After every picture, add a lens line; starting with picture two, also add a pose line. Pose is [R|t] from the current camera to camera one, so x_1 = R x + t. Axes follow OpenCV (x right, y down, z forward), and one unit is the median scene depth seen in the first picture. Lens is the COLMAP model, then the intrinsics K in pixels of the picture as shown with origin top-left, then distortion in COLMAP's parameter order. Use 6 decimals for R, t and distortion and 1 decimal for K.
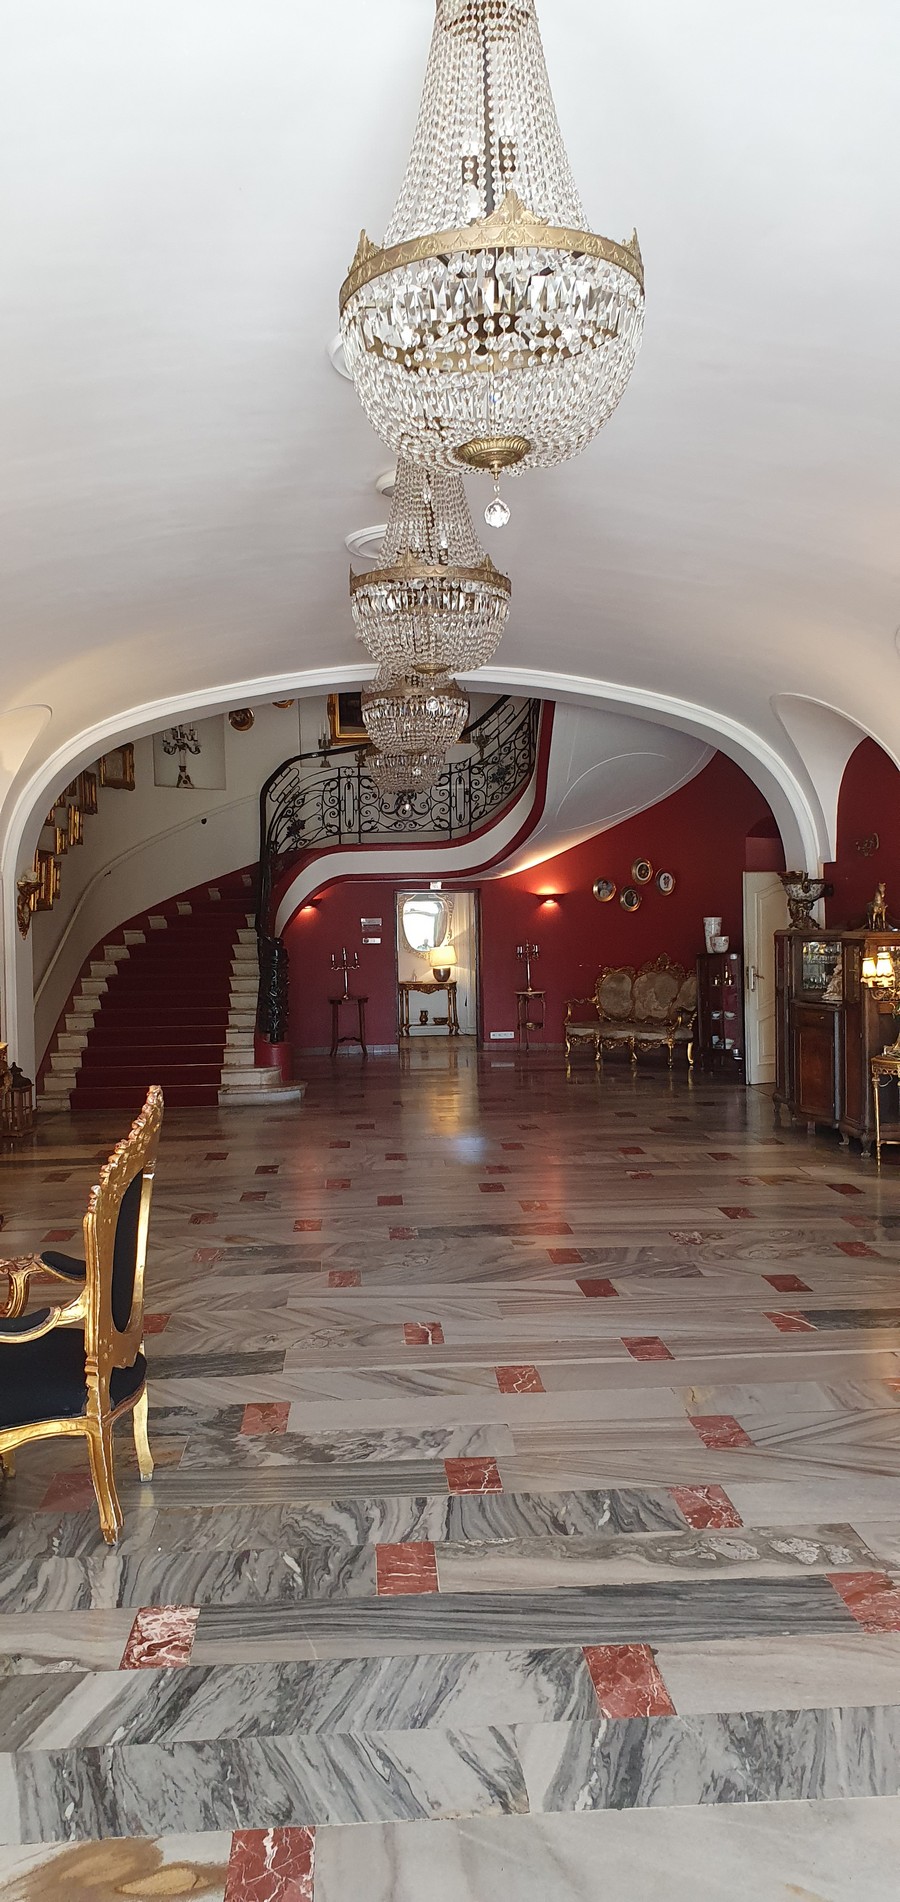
lens RADIAL K [[1514.9, 0, 450.0], [0, 1514.9, 951.0], [0, 0, 1]] dist [0.087353, -0.071110]
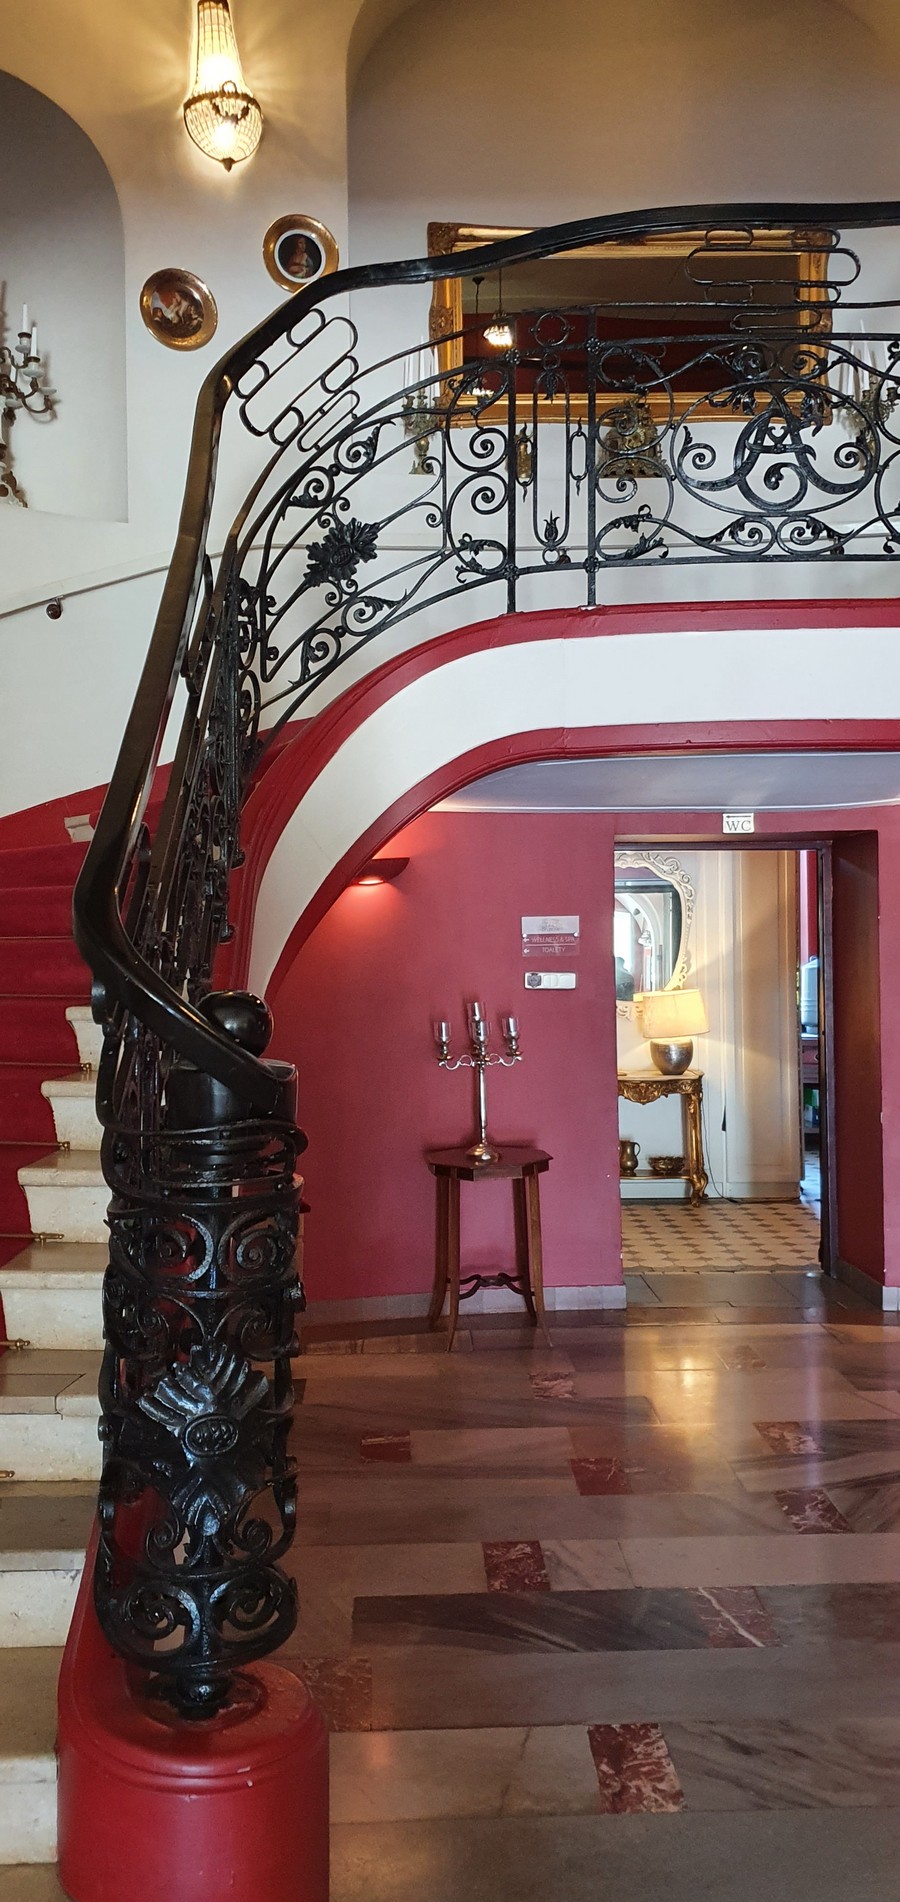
lens RADIAL K [[1514.9, 0, 450.0], [0, 1514.9, 951.0], [0, 0, 1]] dist [0.087353, -0.071110]
pose [[0.999764, 0.012576, -0.017711, -0.059582], [-0.012850, 0.999798, -0.015445, -0.006864], [0.017513, 0.015669, 0.999724, 0.569092]]
